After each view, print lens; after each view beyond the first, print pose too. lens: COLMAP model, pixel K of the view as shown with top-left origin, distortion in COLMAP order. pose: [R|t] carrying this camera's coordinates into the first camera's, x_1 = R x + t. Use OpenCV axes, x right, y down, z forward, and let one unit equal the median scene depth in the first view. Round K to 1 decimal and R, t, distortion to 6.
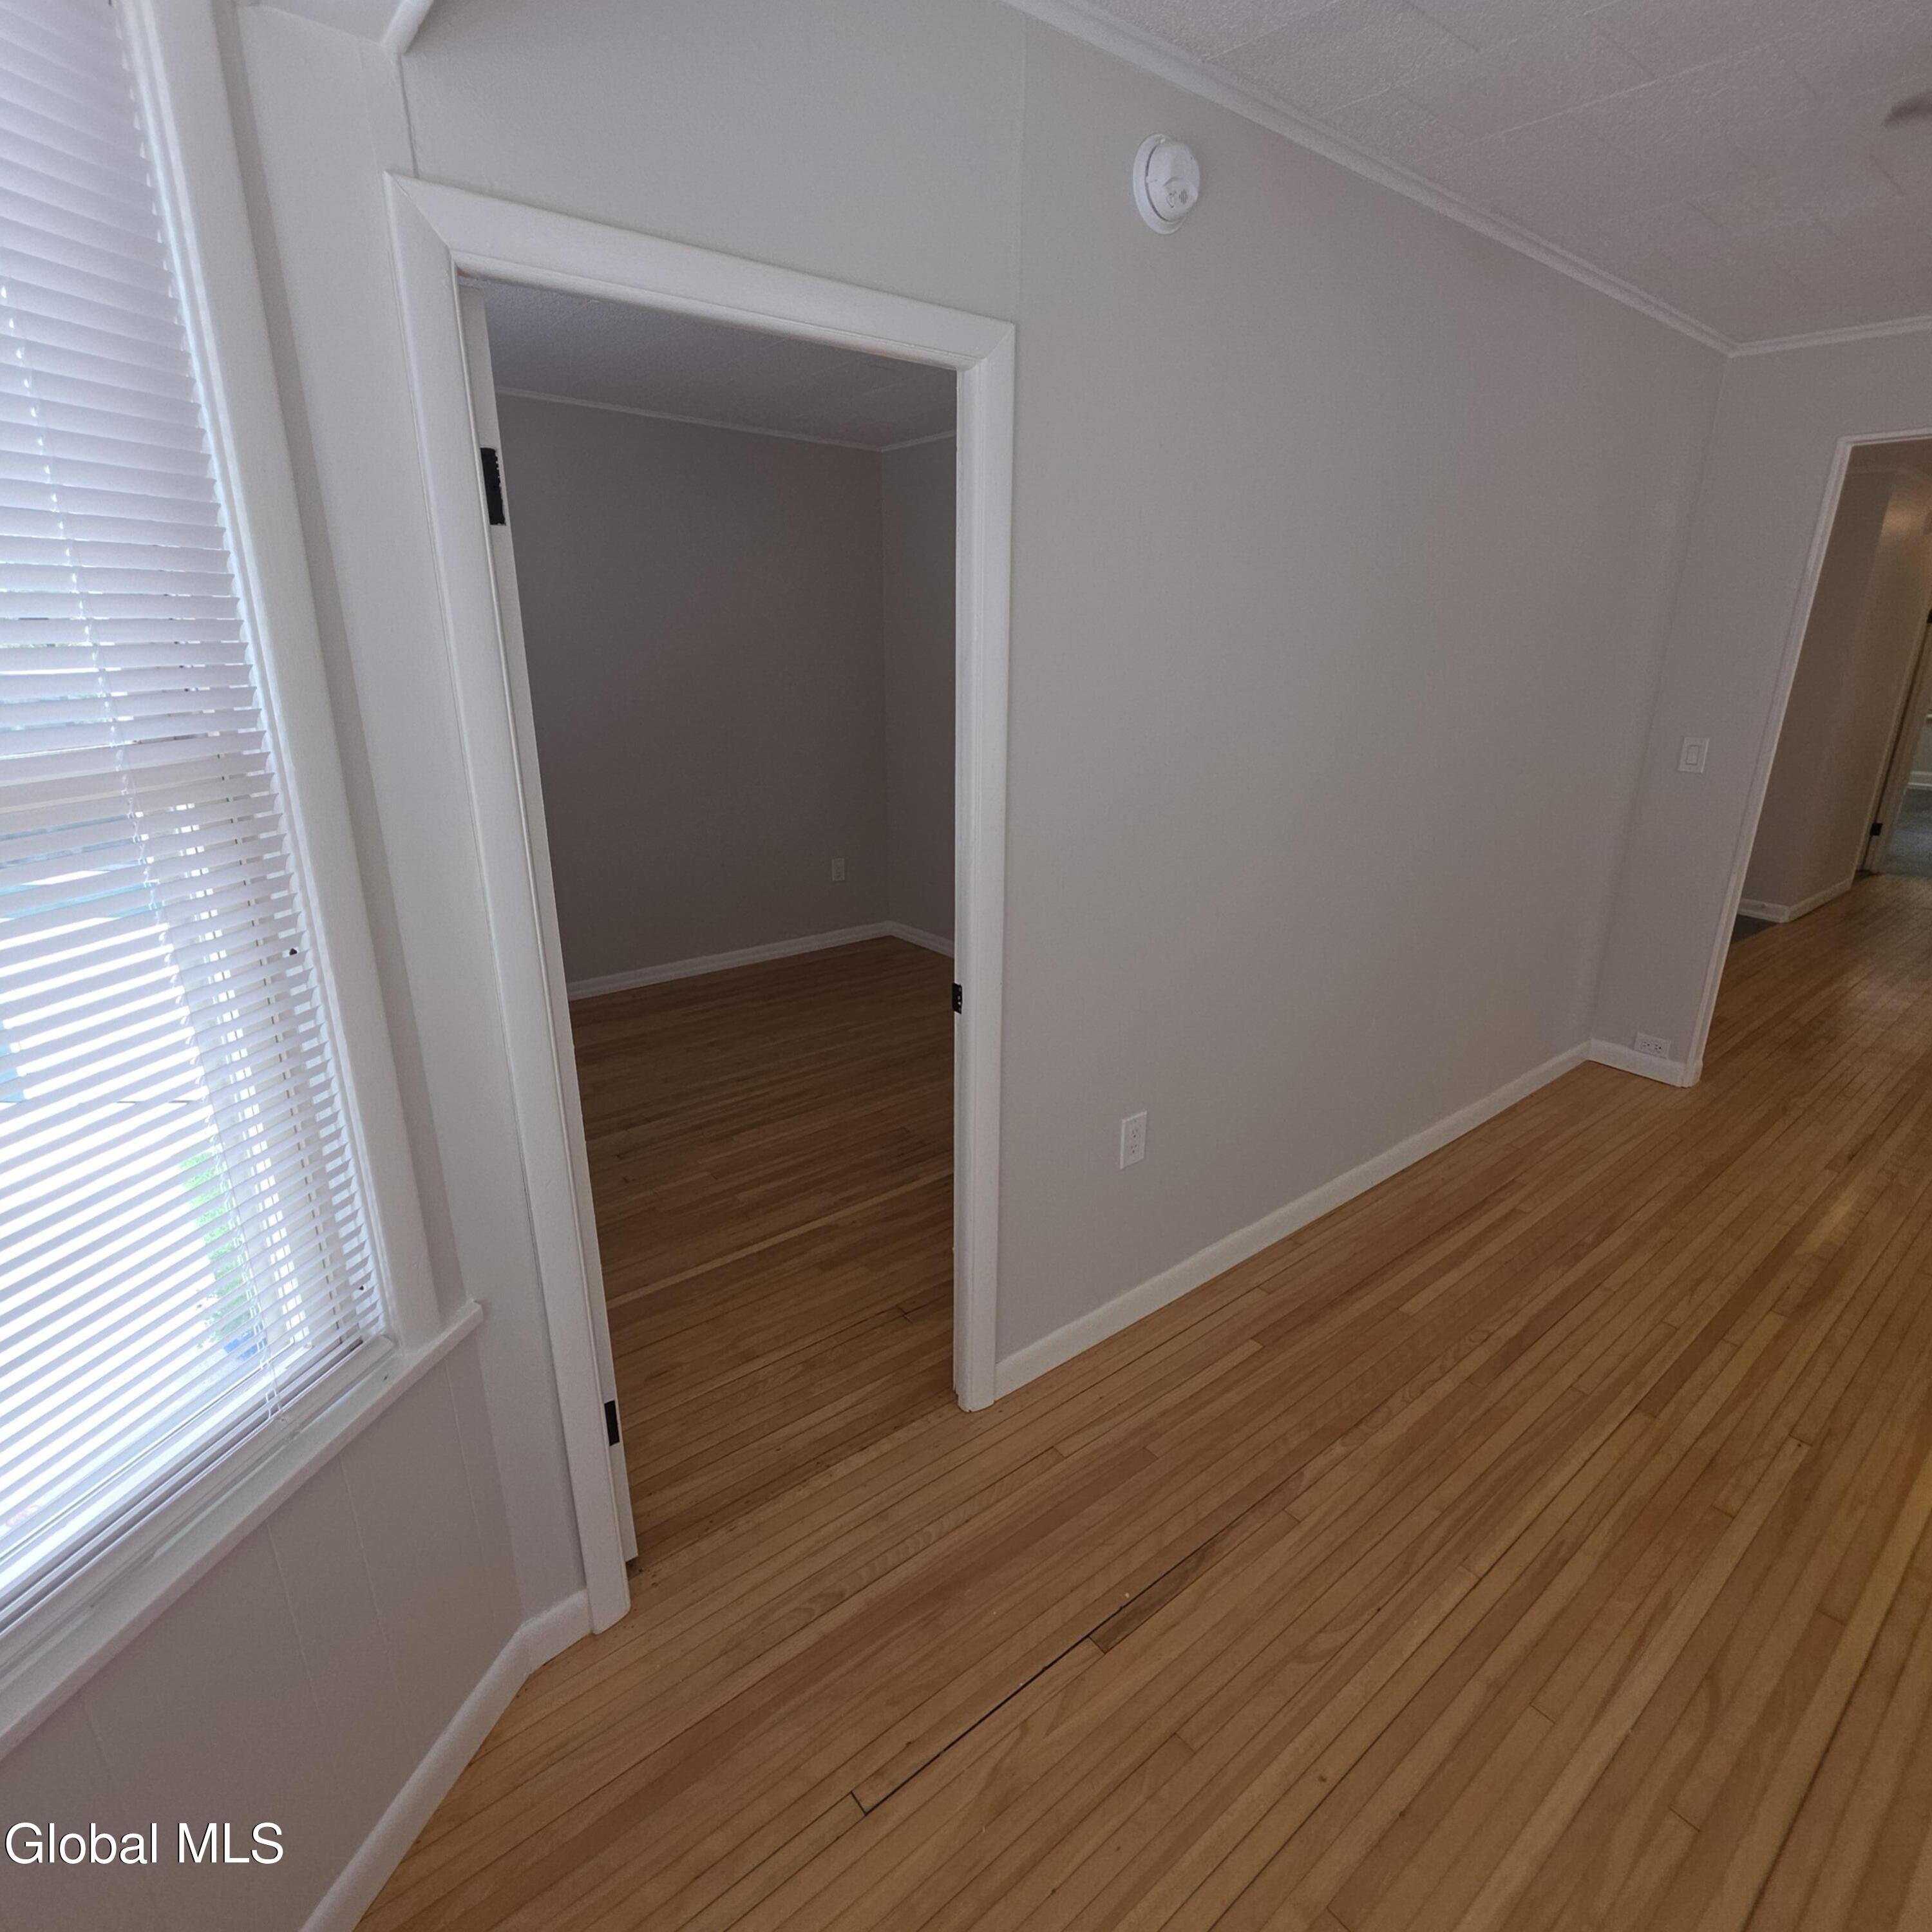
lens RADIAL K [[1034.9, 0, 965.0], [0, 1034.9, 961.8], [0, 0, 1]] dist [-0.001670, 0.000714]
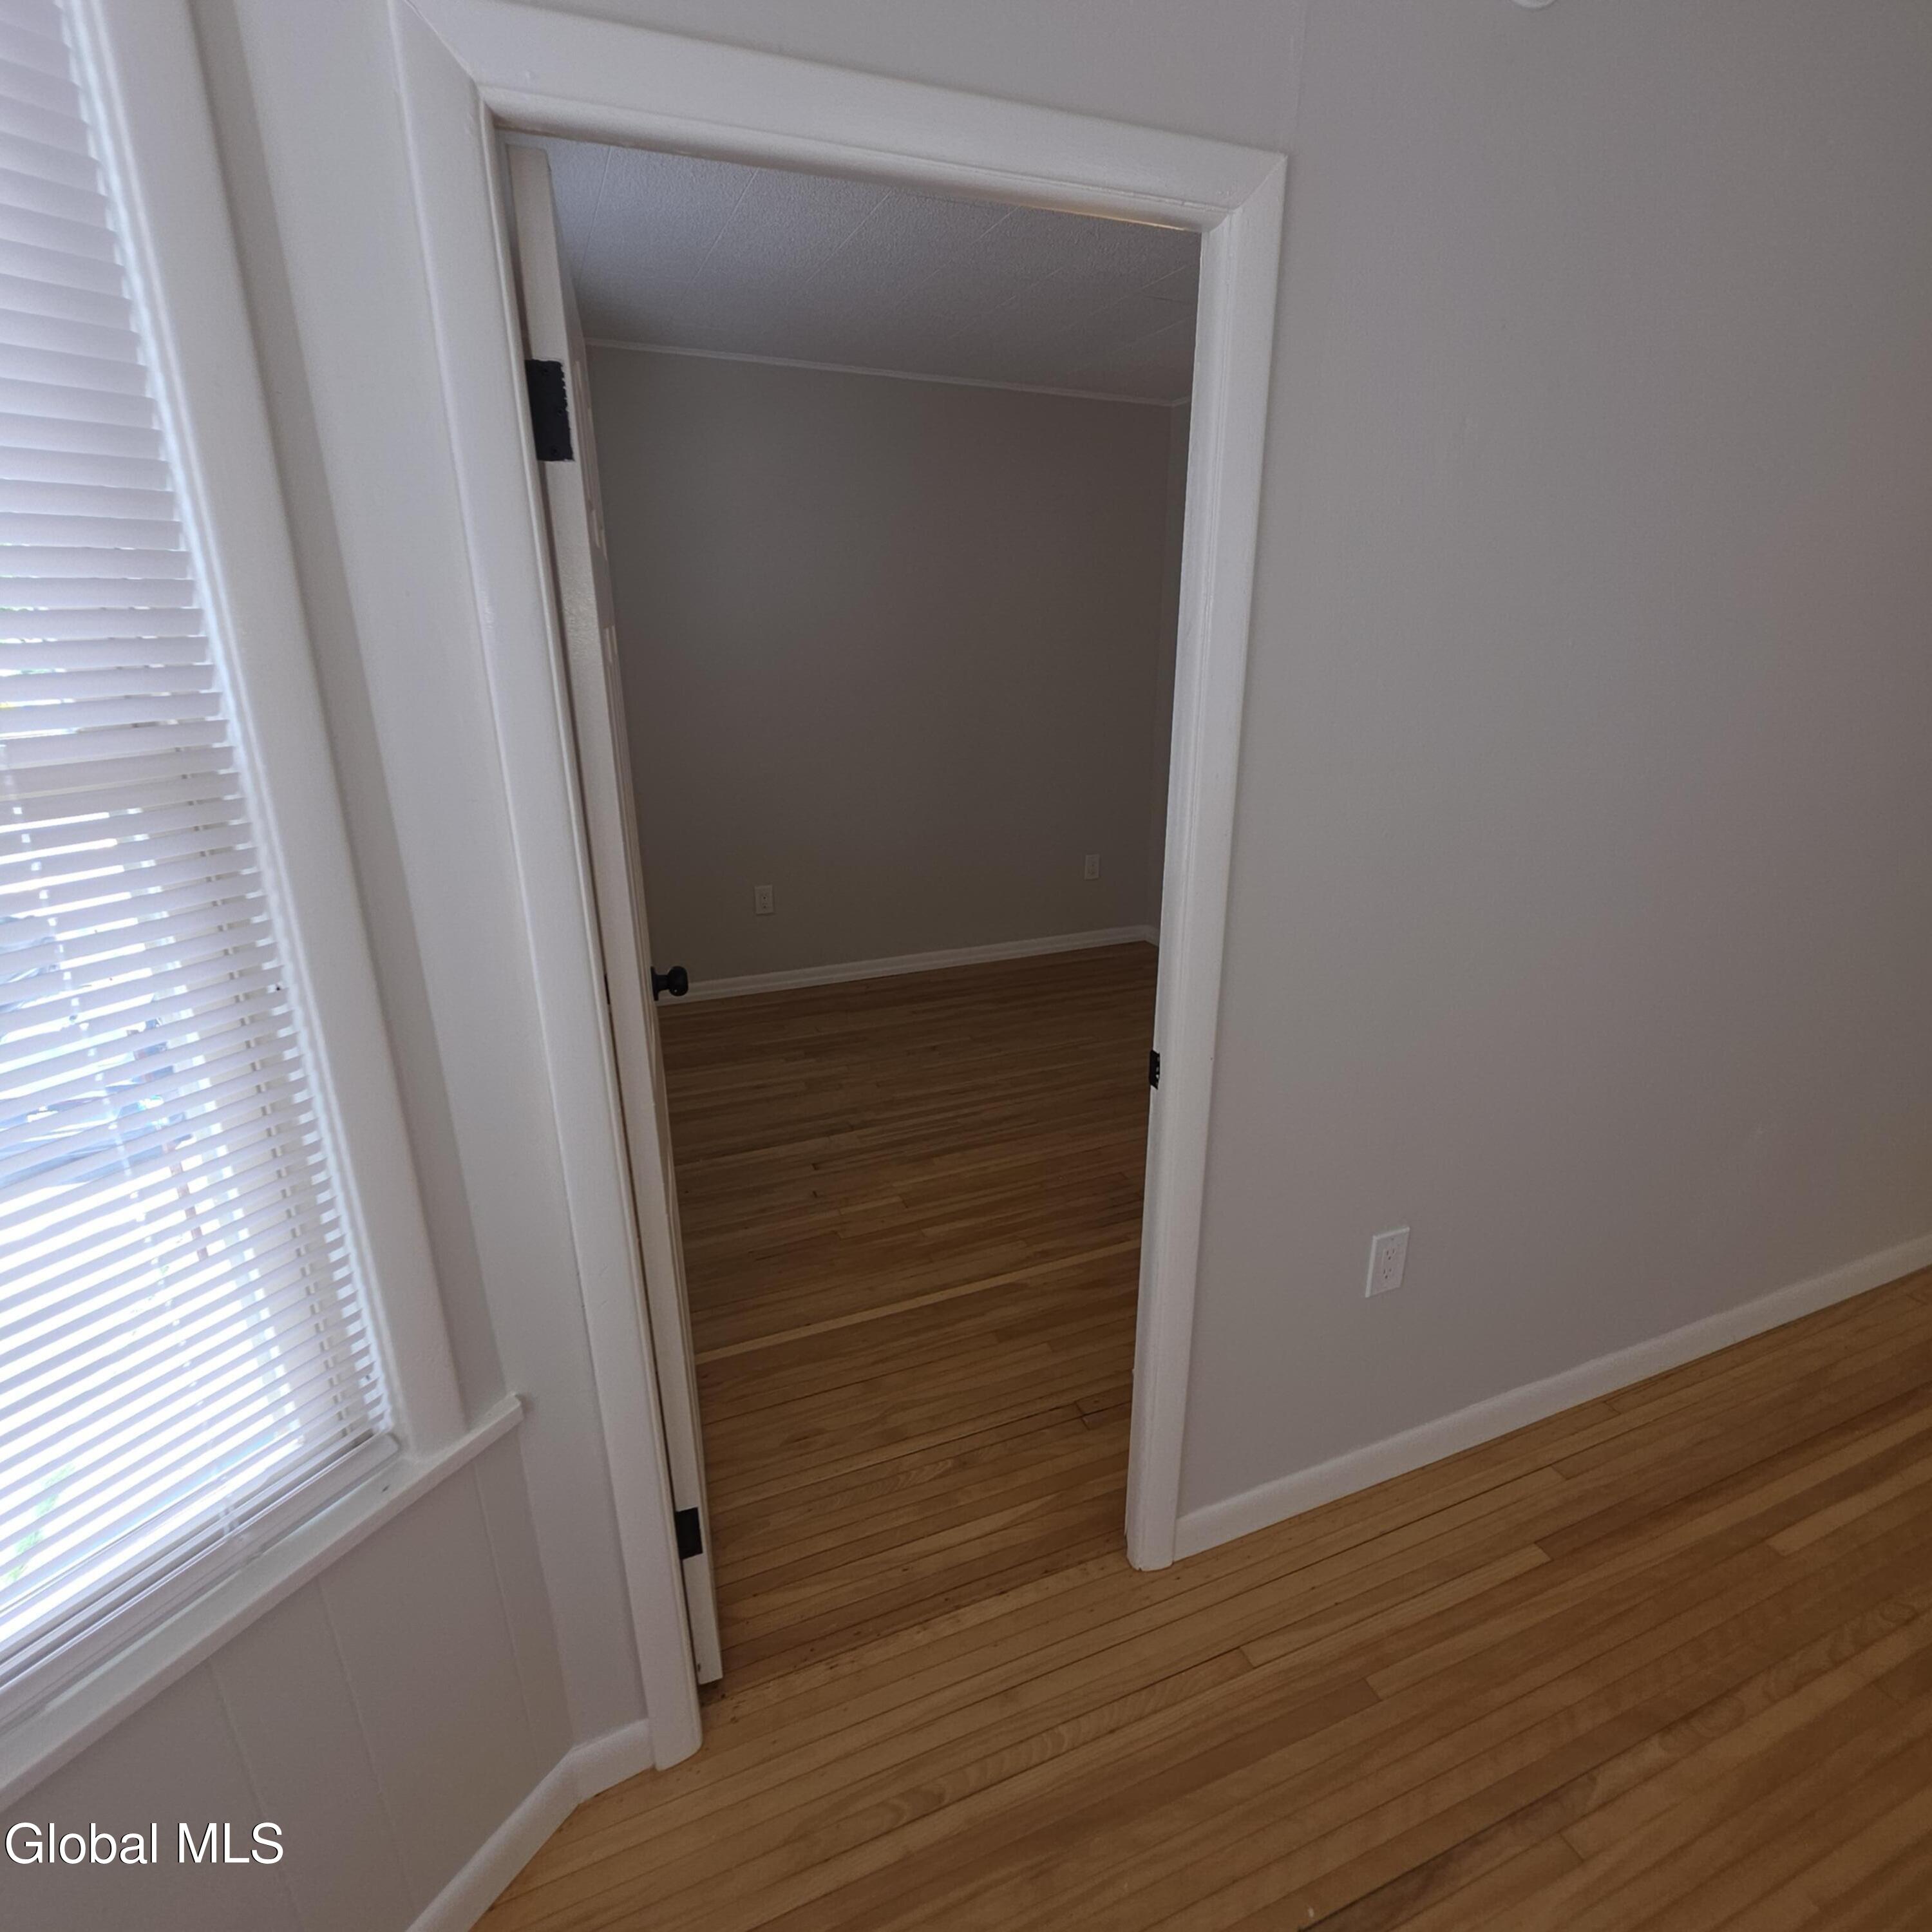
lens RADIAL K [[1034.9, 0, 965.0], [0, 1034.9, 961.8], [0, 0, 1]] dist [-0.001670, 0.000714]
pose [[0.961073, 0.079845, -0.264504, 0.049826], [-0.075551, 0.996793, 0.026386, -0.050239], [0.265763, -0.005375, 0.964023, 0.189418]]
